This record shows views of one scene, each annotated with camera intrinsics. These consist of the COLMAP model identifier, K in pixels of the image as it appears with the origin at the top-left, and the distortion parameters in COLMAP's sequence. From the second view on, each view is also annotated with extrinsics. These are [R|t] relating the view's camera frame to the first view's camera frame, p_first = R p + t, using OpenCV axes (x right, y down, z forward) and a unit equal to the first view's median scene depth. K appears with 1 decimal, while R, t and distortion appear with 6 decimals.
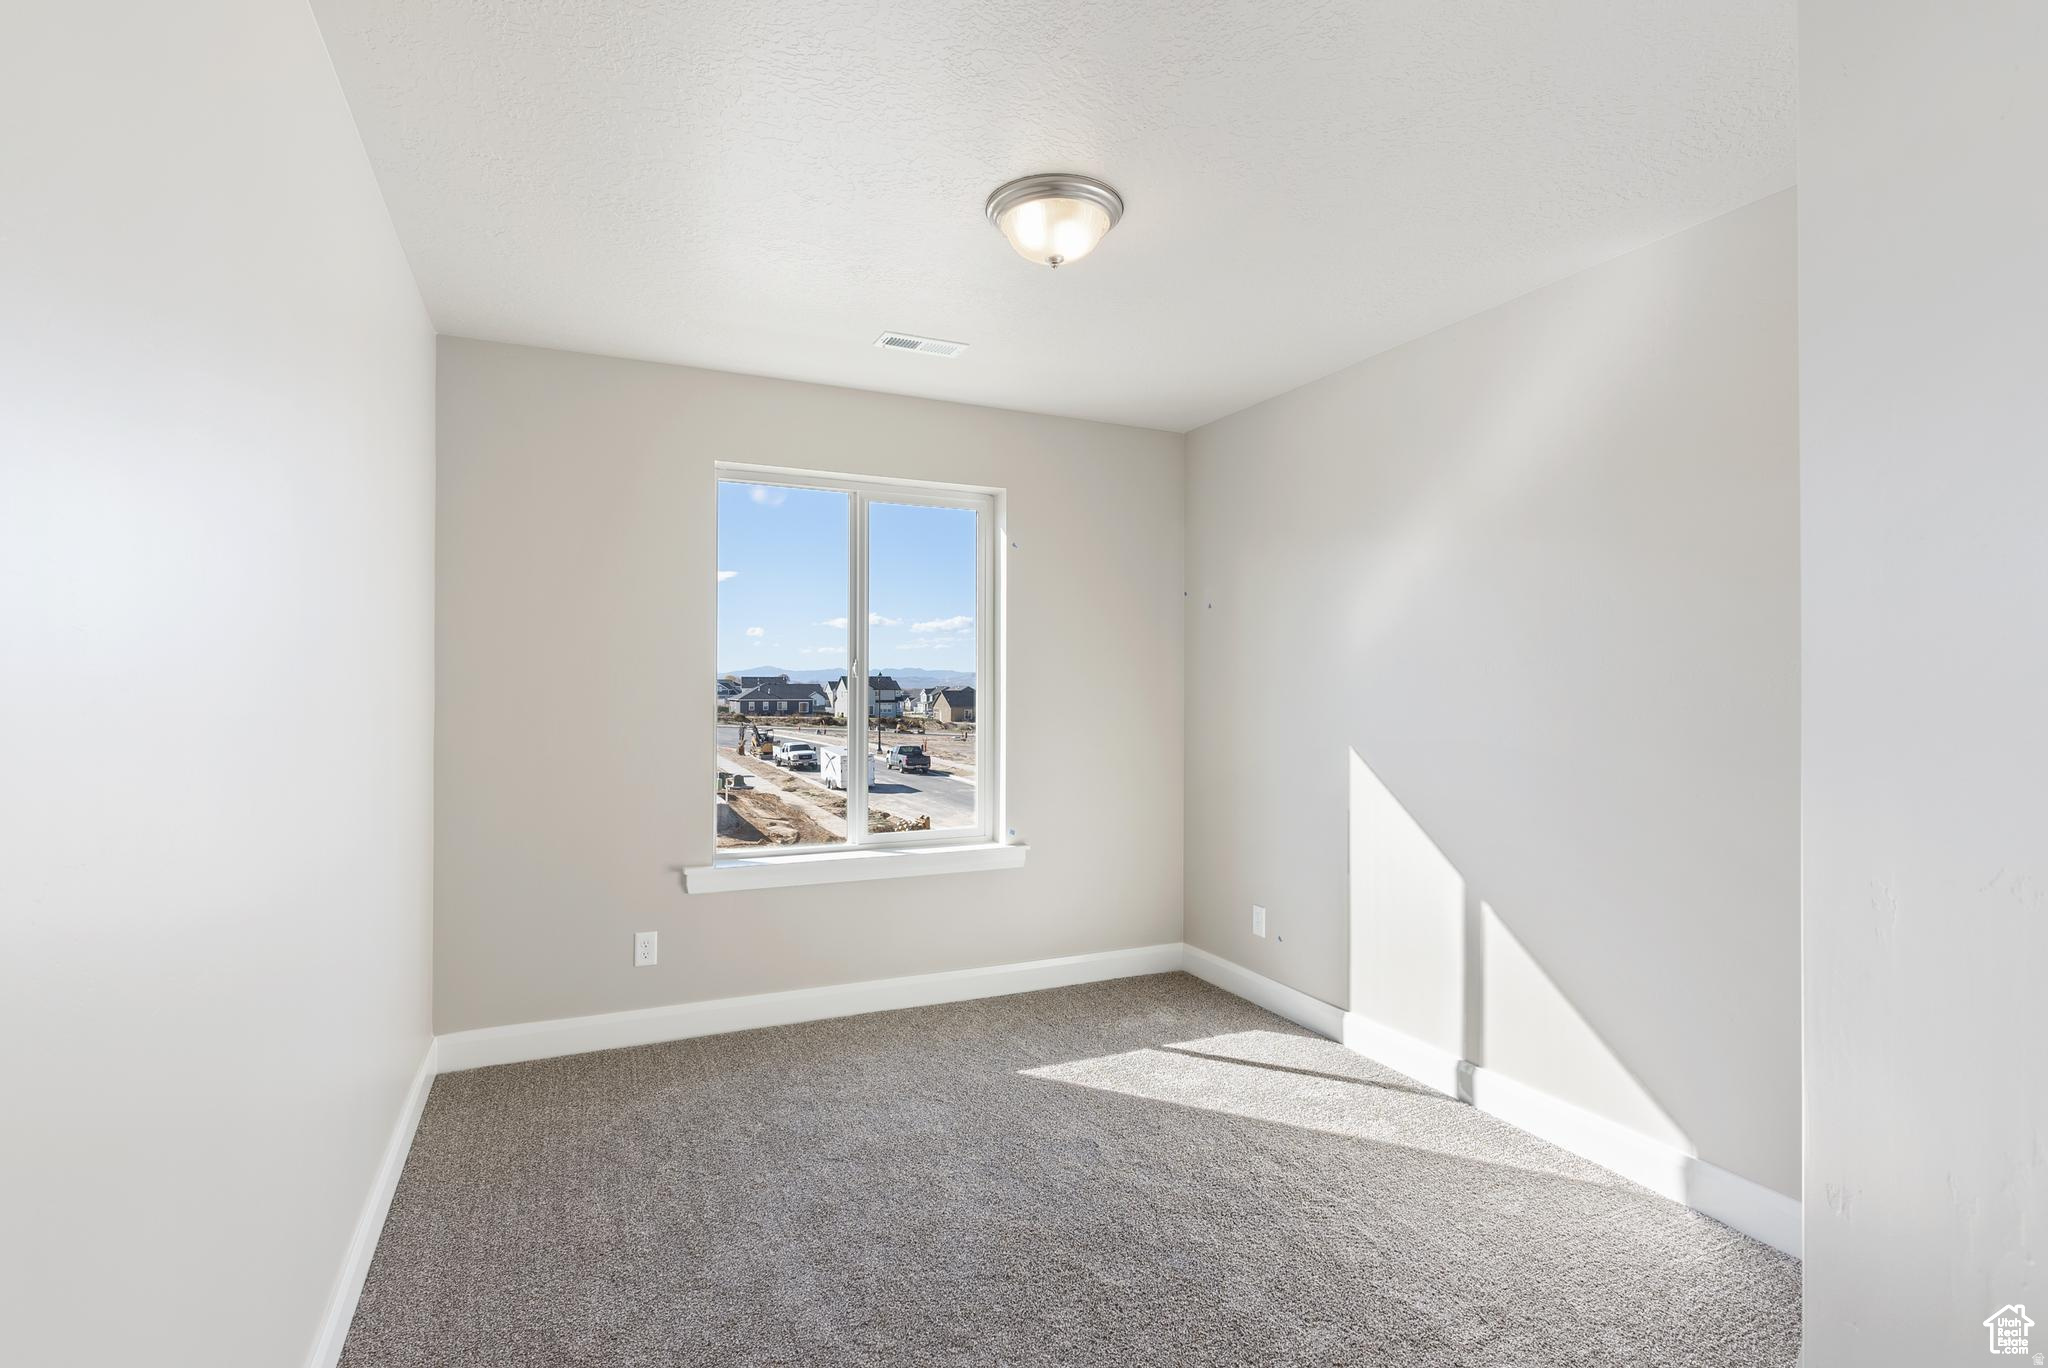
lens RADIAL K [[993.7, 0, 1035.8], [0, 993.7, 668.6], [0, 0, 1]] dist [0.000909, -0.000013]
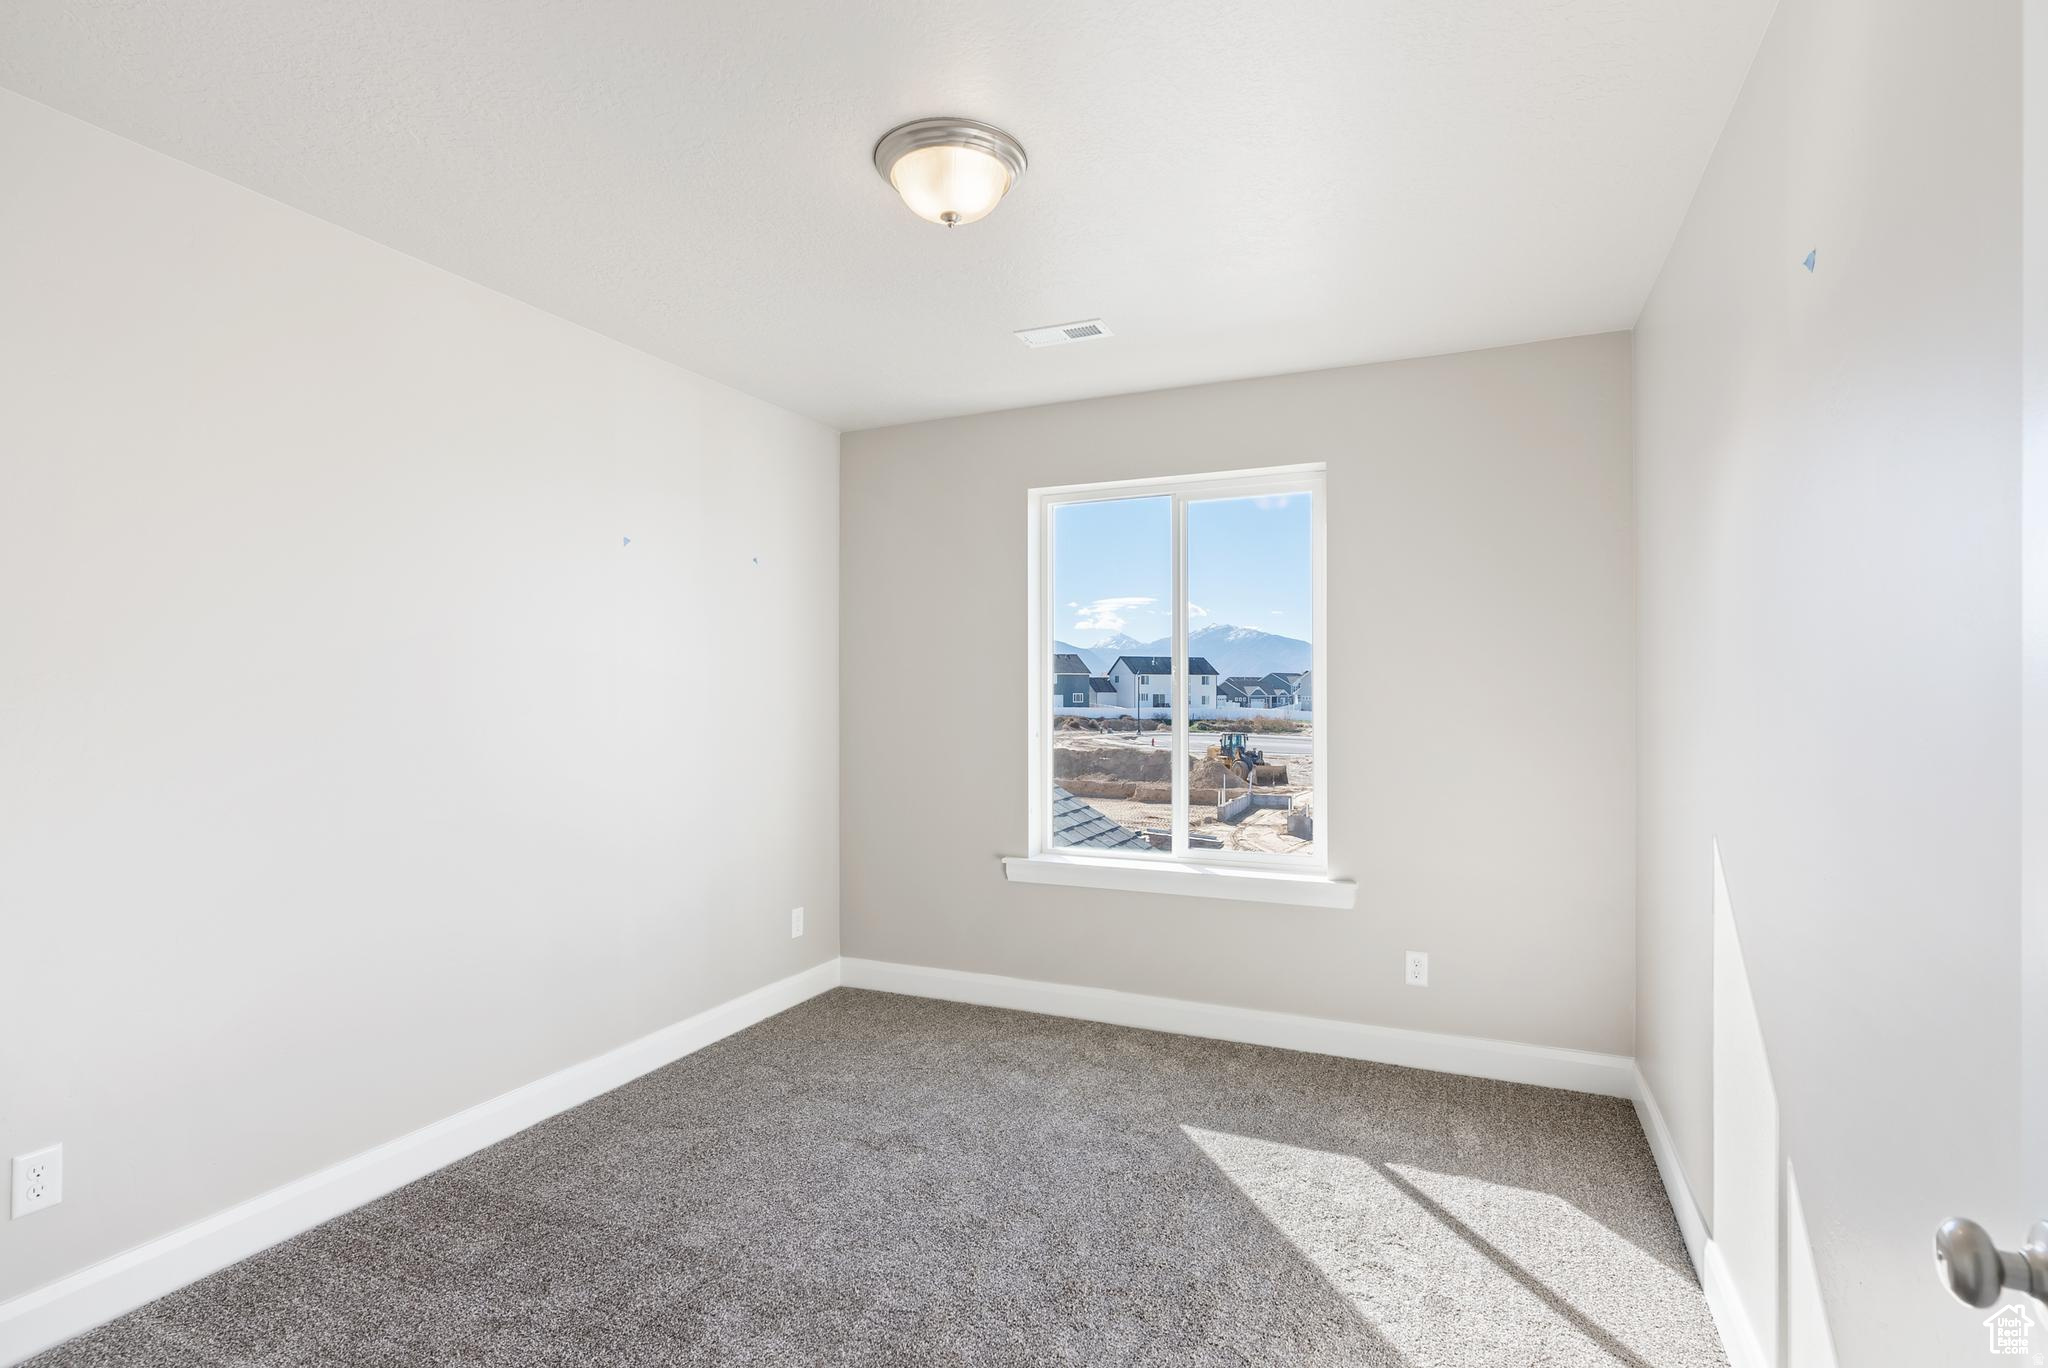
lens RADIAL K [[993.7, 0, 1029.9], [0, 993.7, 689.1], [0, 0, 1]] dist [0.000909, -0.000013]
pose [[0.677518, 0.000758, -0.735505, 0.437453], [-0.000991, 1.000000, 0.000118, 0.016414], [0.735505, 0.000649, 0.677519, 0.250888]]
